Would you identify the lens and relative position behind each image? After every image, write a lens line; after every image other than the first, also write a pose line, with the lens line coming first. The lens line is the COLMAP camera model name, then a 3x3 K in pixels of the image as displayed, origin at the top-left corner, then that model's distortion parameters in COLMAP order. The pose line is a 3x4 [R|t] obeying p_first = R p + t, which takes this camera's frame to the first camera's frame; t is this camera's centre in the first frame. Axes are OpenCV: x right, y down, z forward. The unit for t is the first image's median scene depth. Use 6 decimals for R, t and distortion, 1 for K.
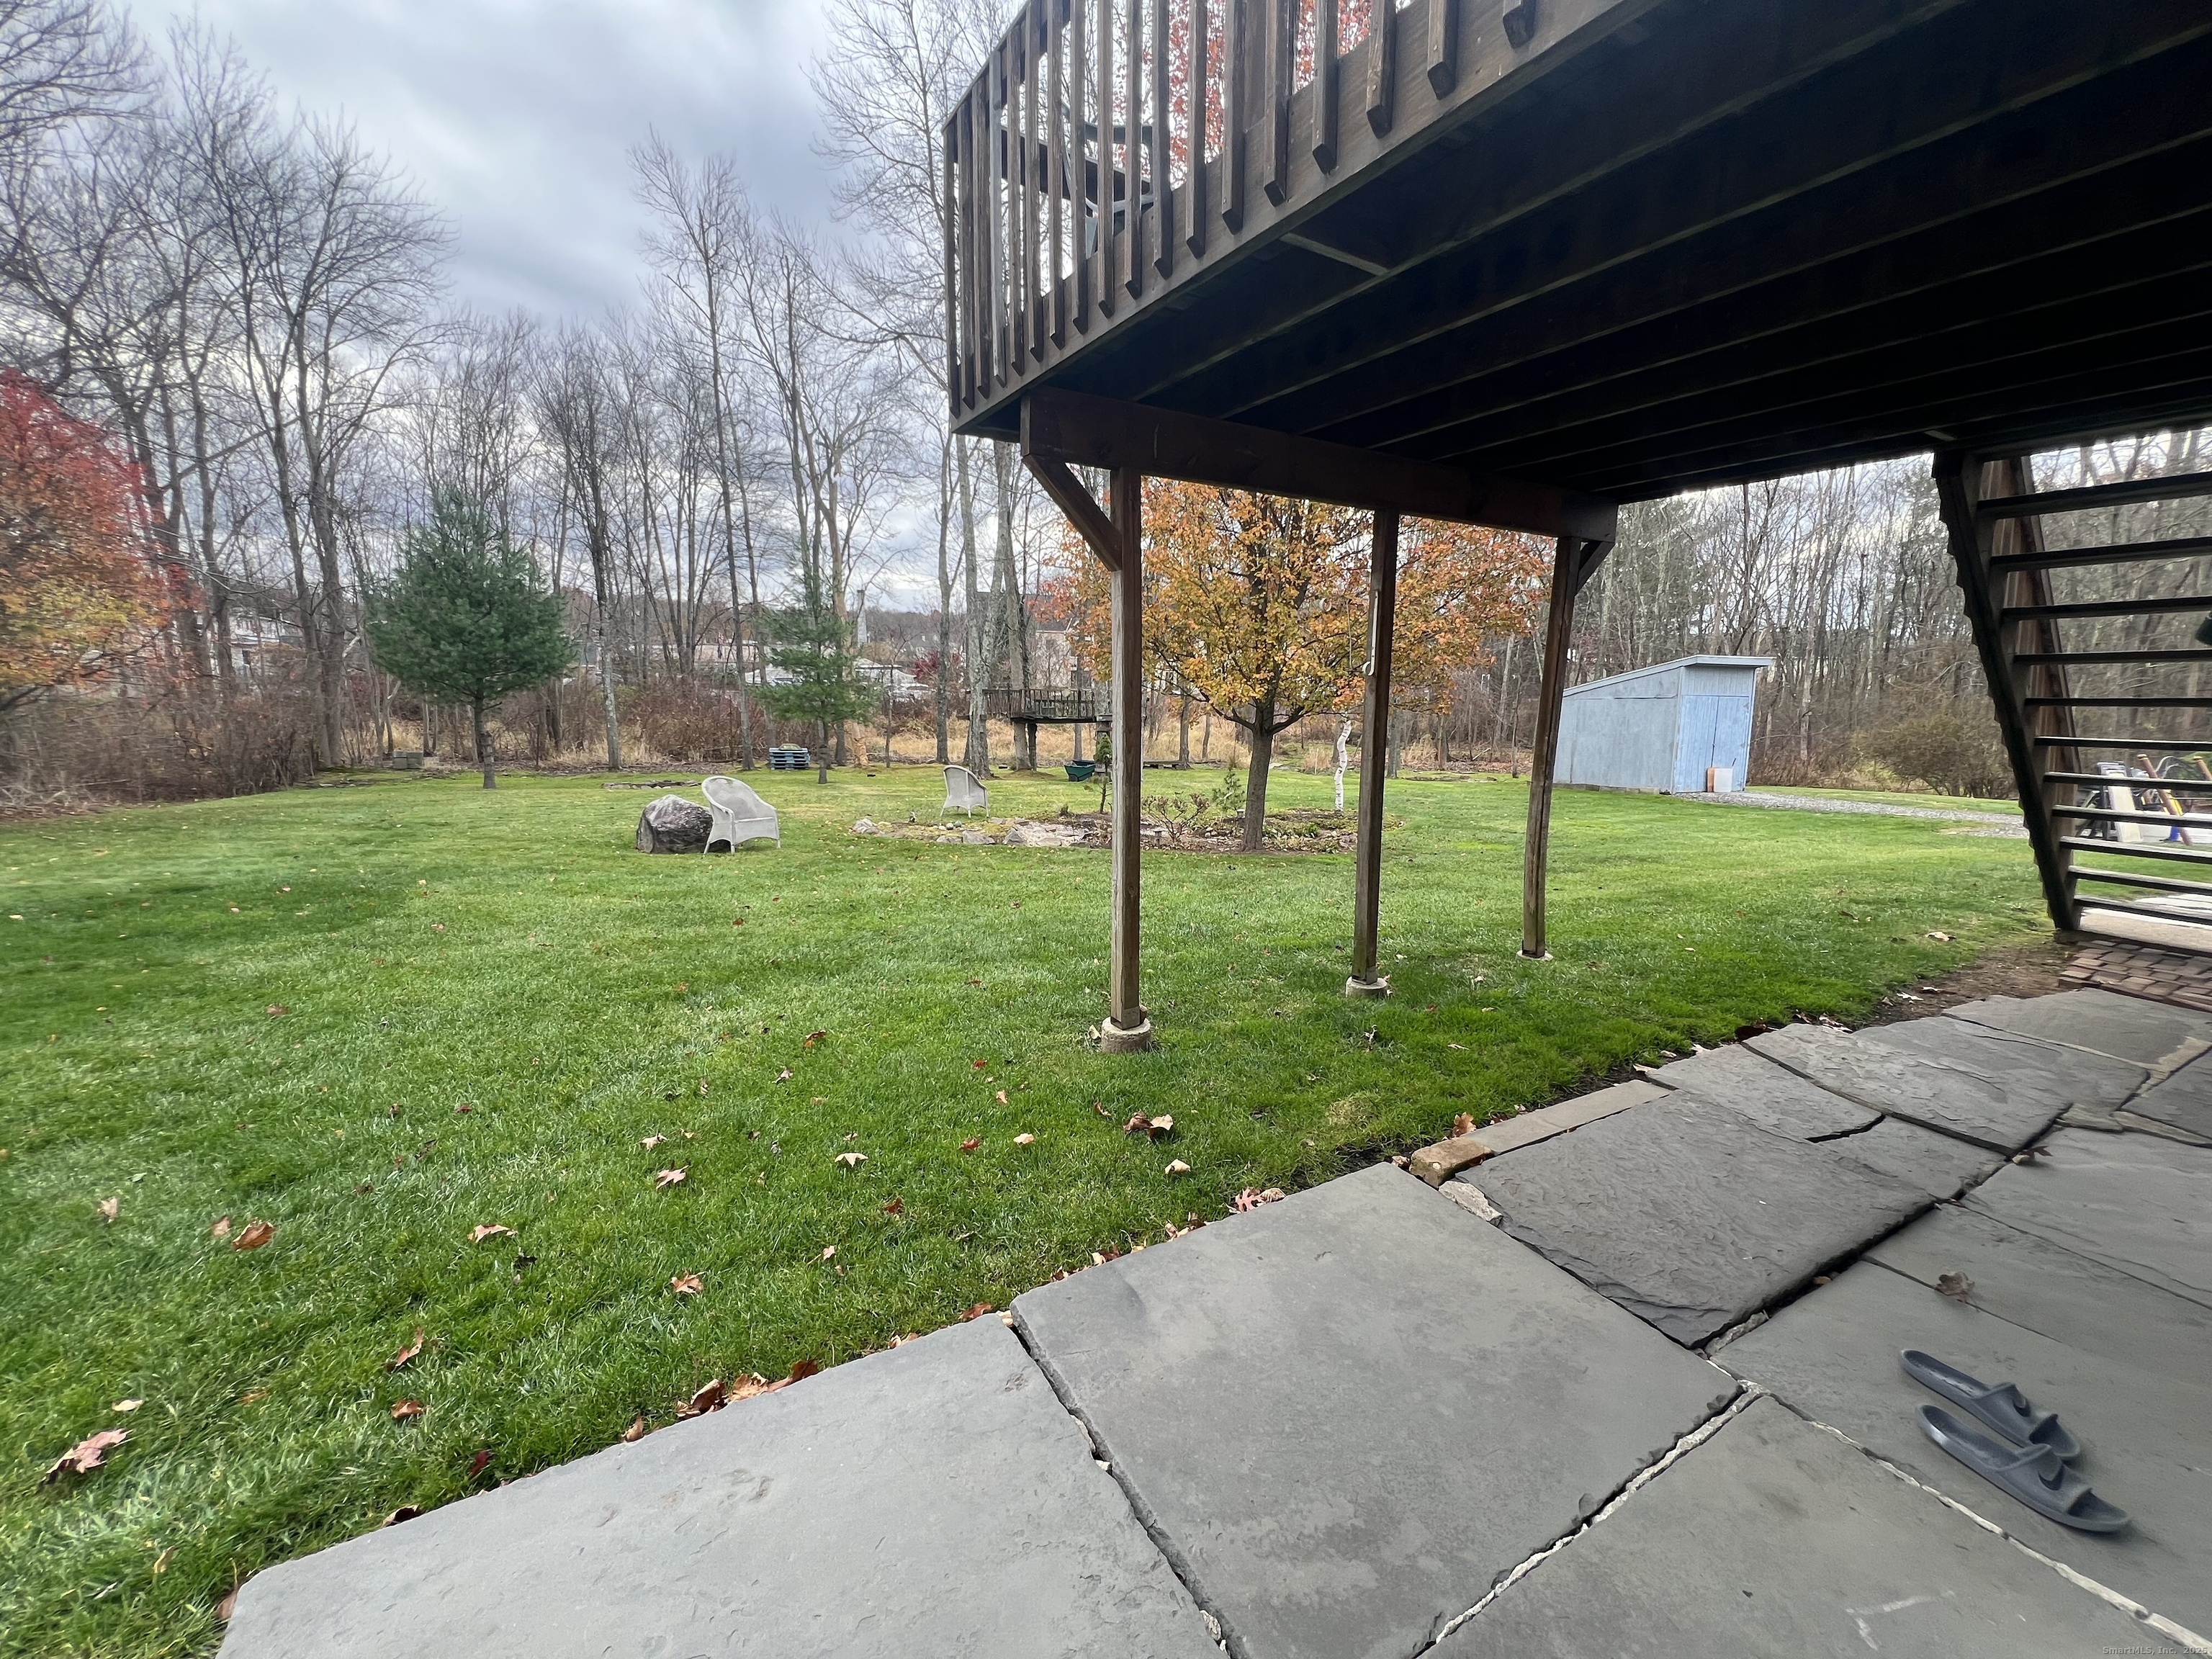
lens RADIAL K [[884.2, 0, 1101.5], [0, 884.2, 826.3], [0, 0, 1]] dist [-0.002488, 0.000321]
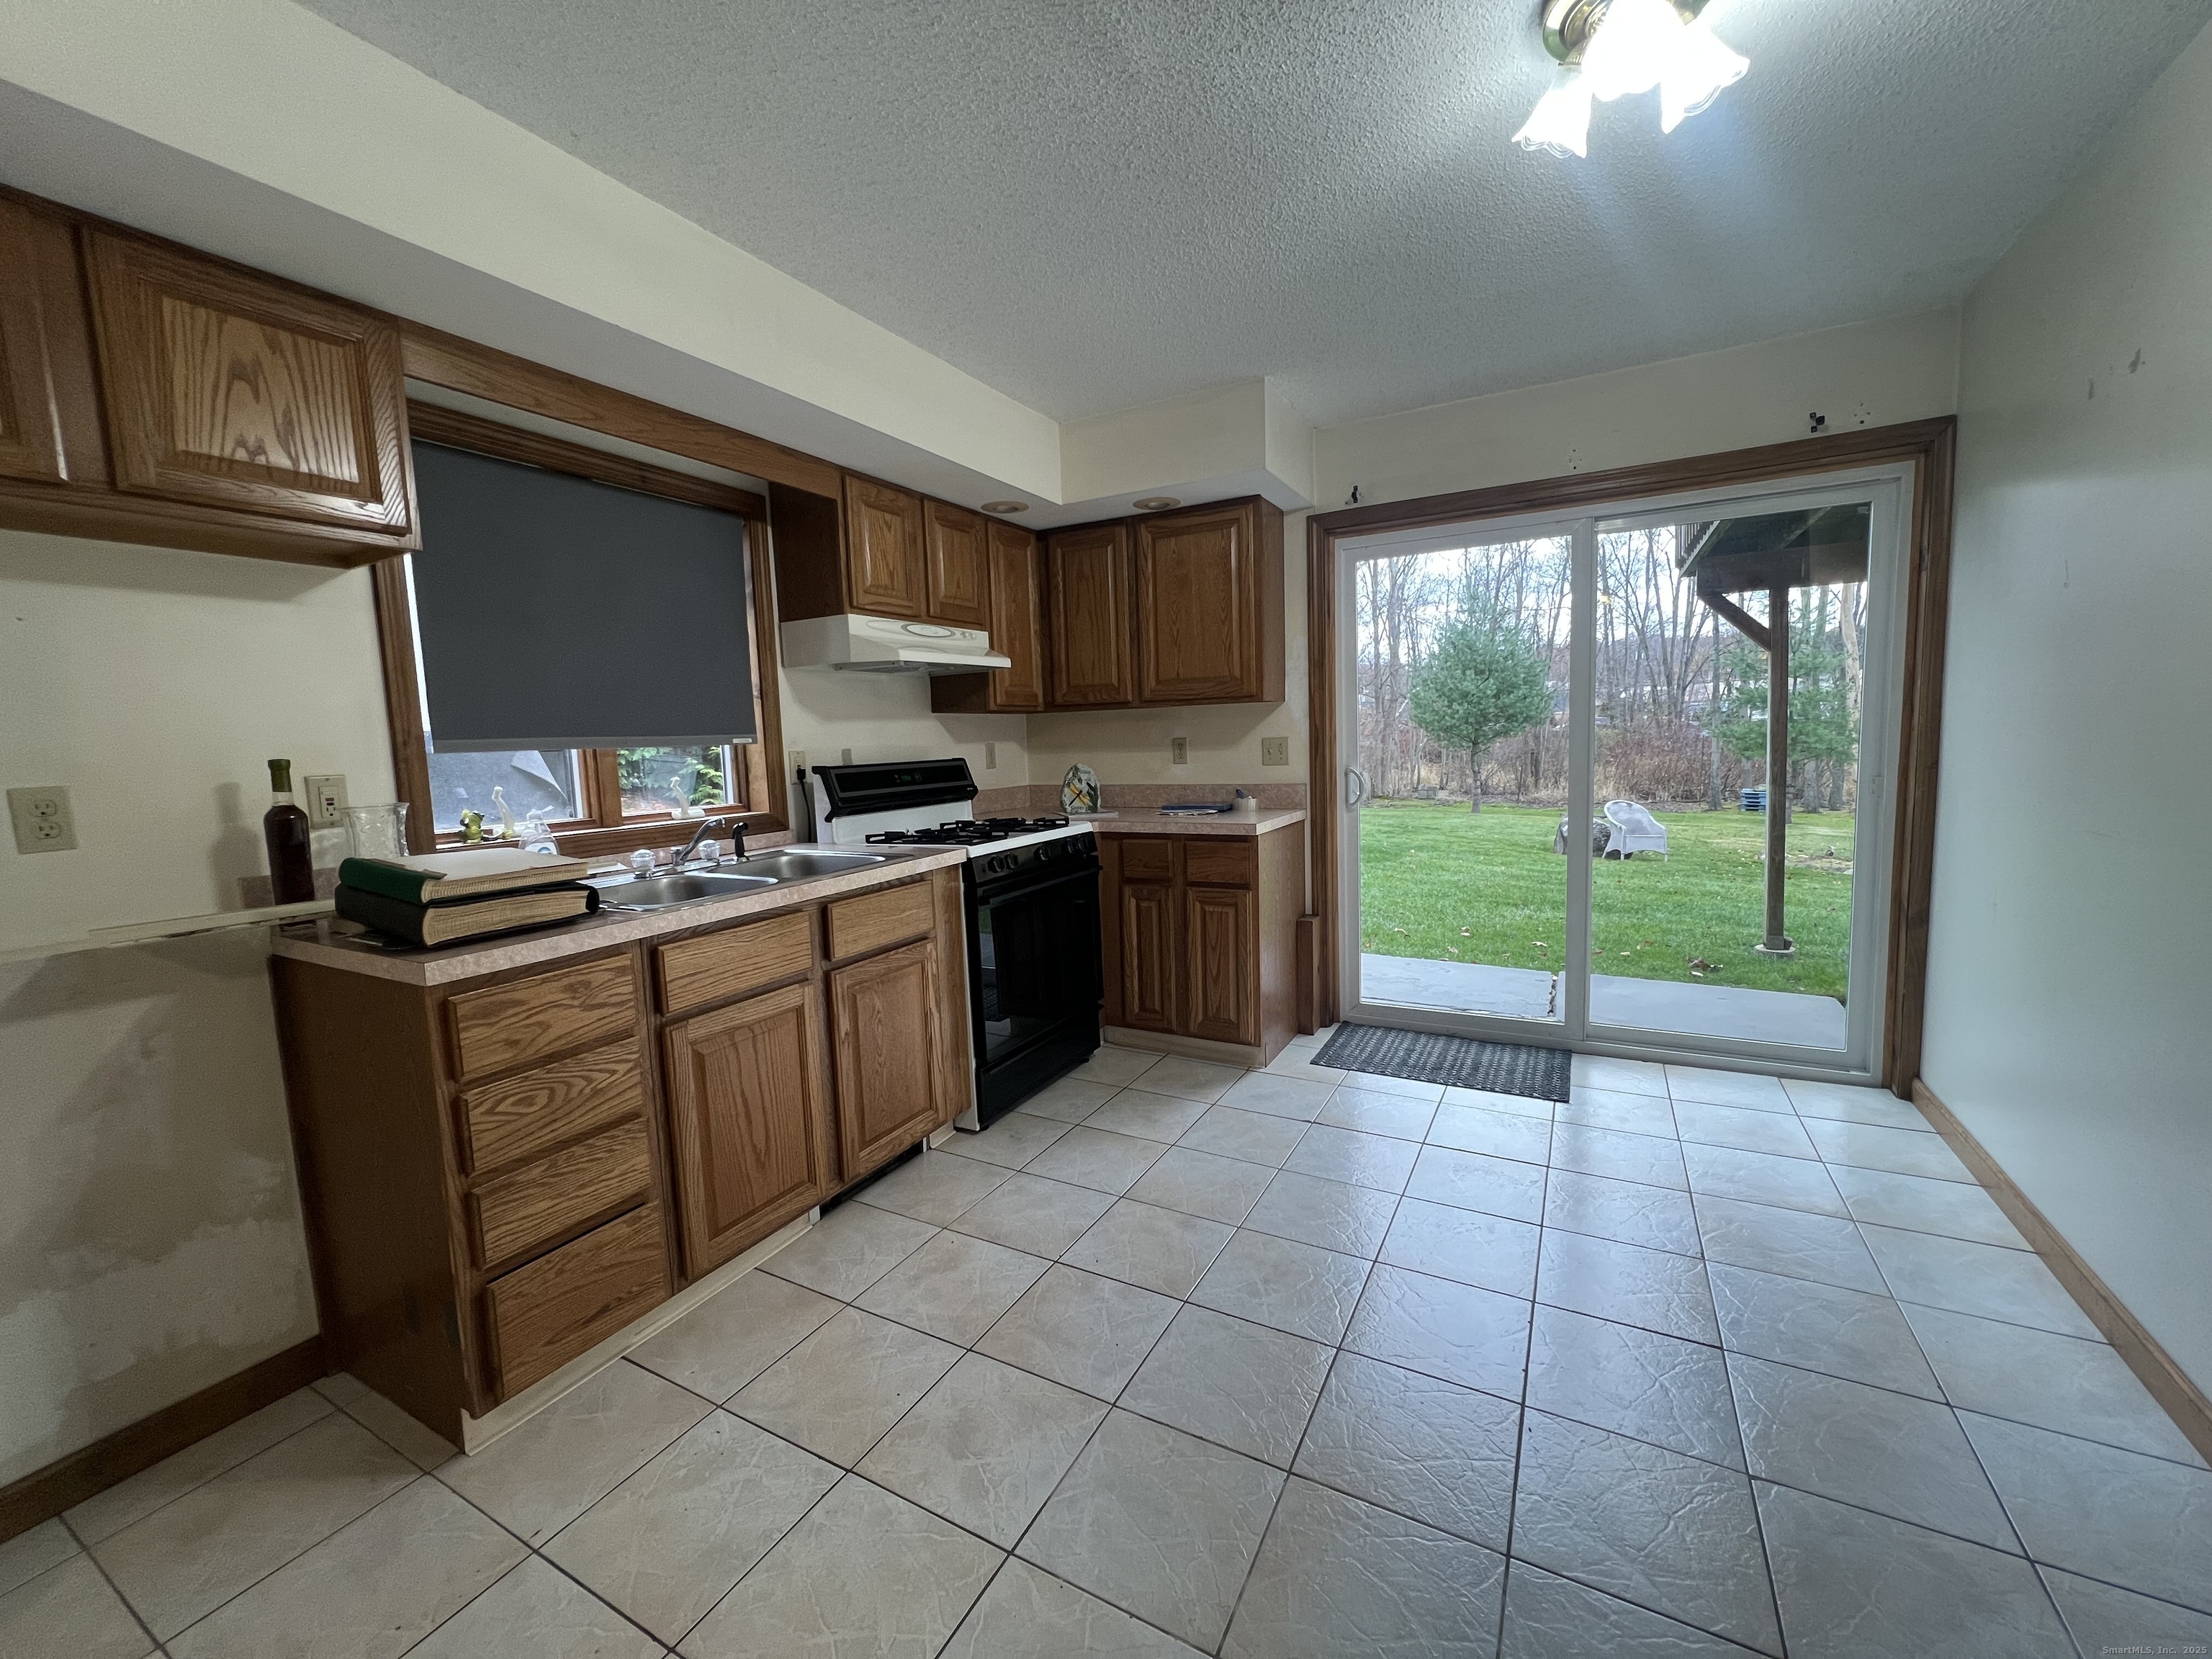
lens RADIAL K [[884.2, 0, 1099.1], [0, 884.2, 828.7], [0, 0, 1]] dist [-0.002488, 0.000321]
pose [[0.517045, 0.057512, -0.854024, 0.357107], [-0.096928, 0.995256, 0.008341, 0.061561], [0.850453, 0.078466, 0.520166, -0.390989]]
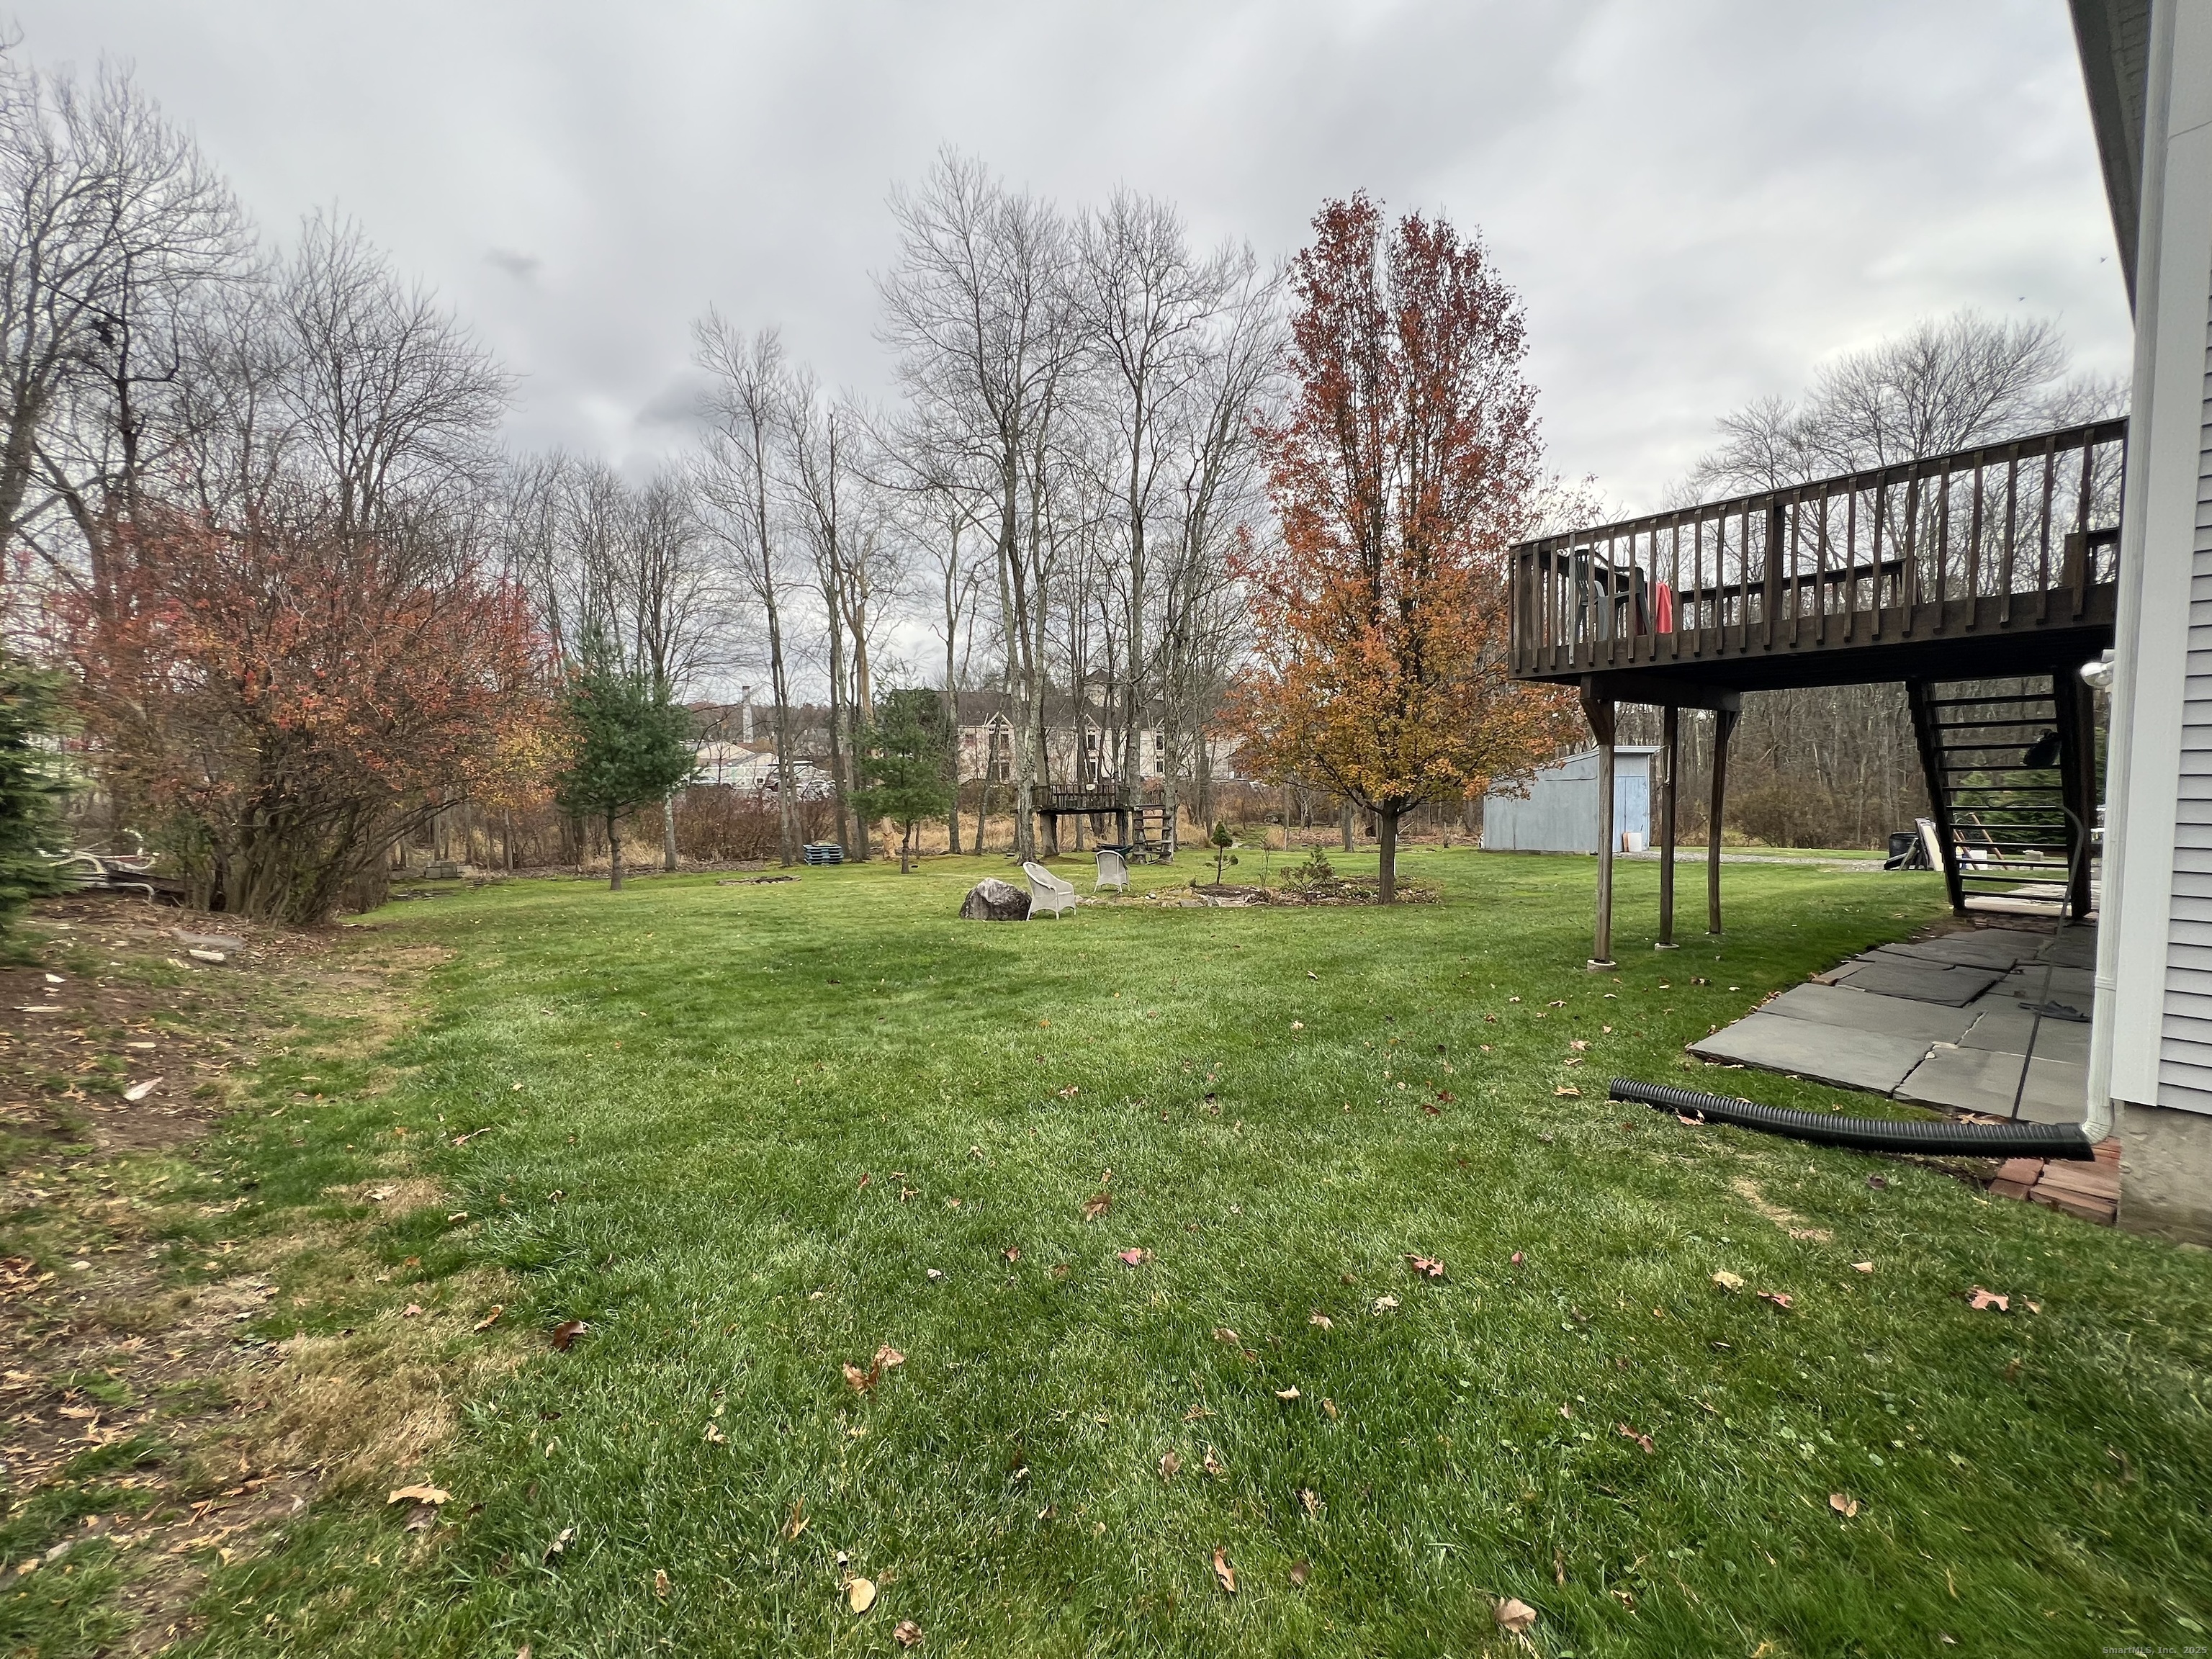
lens RADIAL K [[884.2, 0, 1098.6], [0, 884.2, 831.5], [0, 0, 1]] dist [-0.002488, 0.000321]
pose [[0.988989, -0.033262, 0.144201, -0.704020], [0.046425, 0.994958, -0.088901, 0.026931], [-0.140517, 0.094617, 0.985547, -0.431390]]
